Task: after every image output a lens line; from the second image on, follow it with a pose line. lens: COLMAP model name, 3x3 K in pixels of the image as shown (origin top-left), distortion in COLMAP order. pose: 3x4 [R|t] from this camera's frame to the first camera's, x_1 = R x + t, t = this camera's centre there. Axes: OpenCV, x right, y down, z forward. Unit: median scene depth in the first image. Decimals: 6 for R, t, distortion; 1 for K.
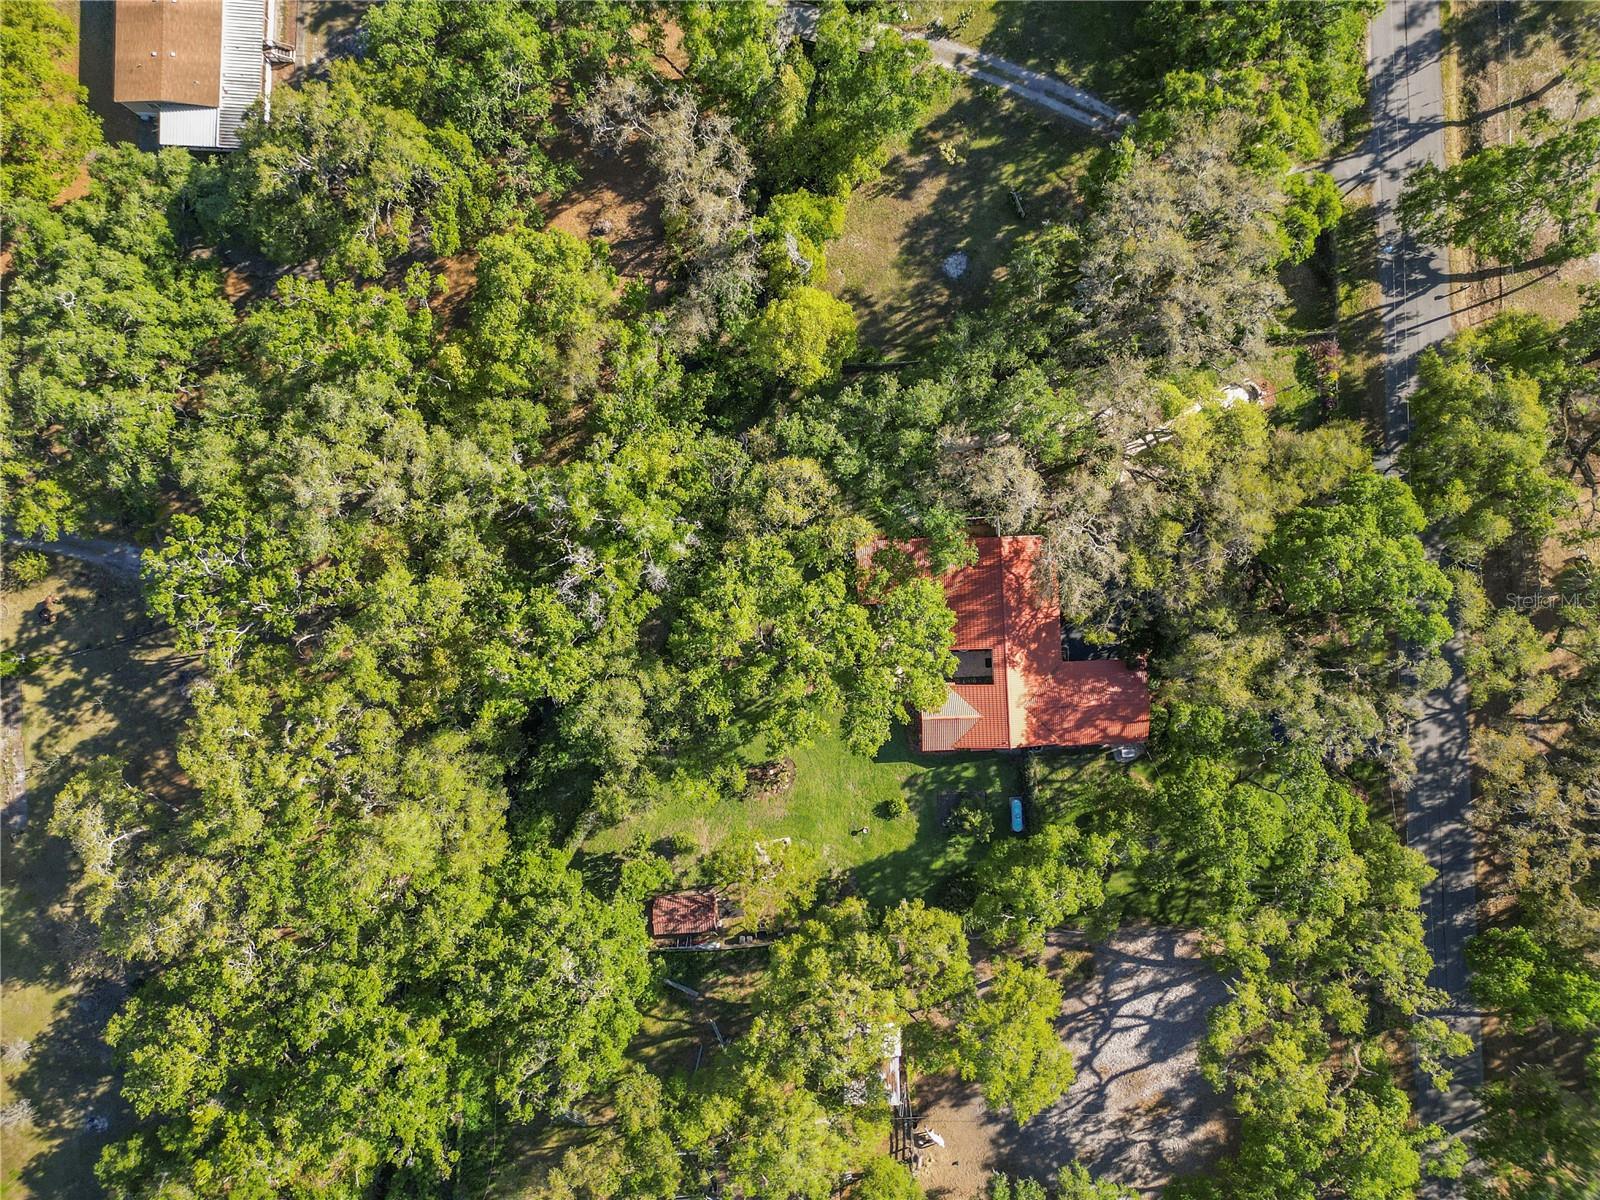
lens RADIAL K [[1114.2, 0, 789.6], [0, 1114.2, 597.5], [0, 0, 1]] dist [0.040840, -0.032580]
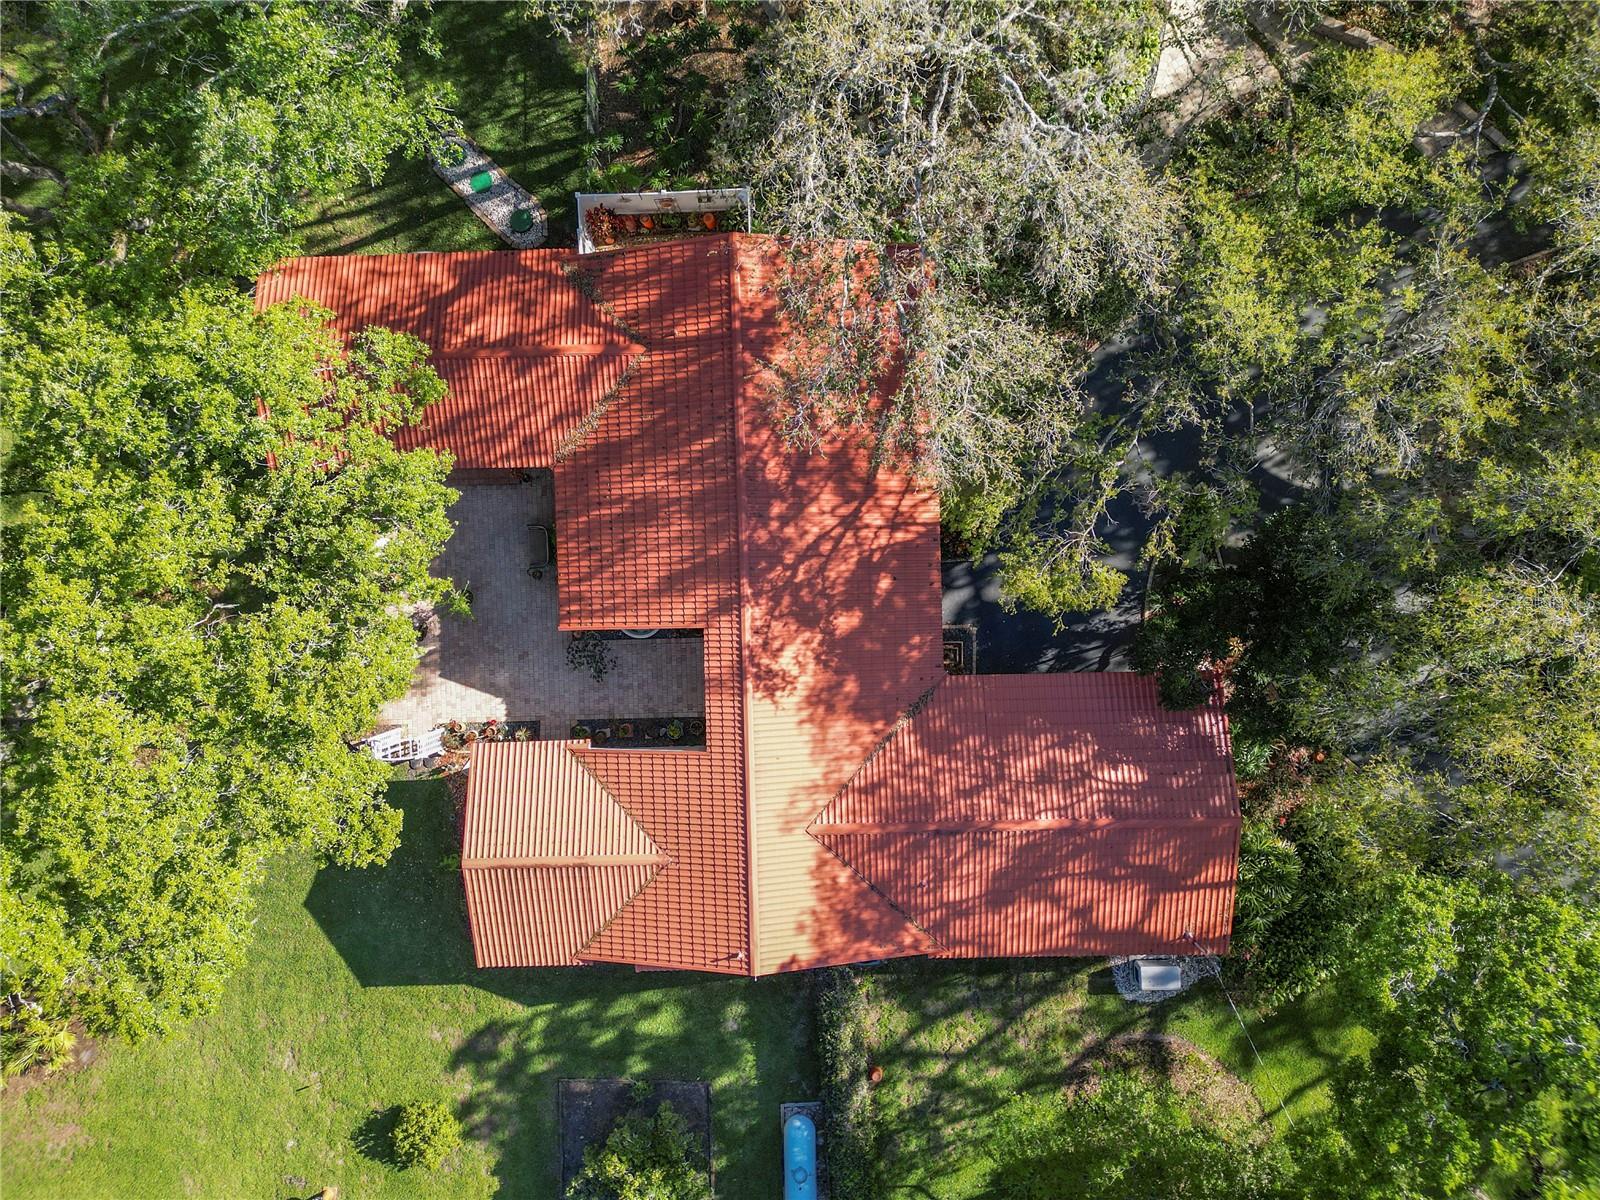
lens RADIAL K [[1114.2, 0, 810.0], [0, 1114.2, 602.7], [0, 0, 1]] dist [0.040840, -0.032580]
pose [[0.999762, 0.020109, -0.008405, 0.210137], [-0.020131, 0.999794, -0.002571, 0.039266], [0.008352, 0.002739, 0.999961, 0.704016]]
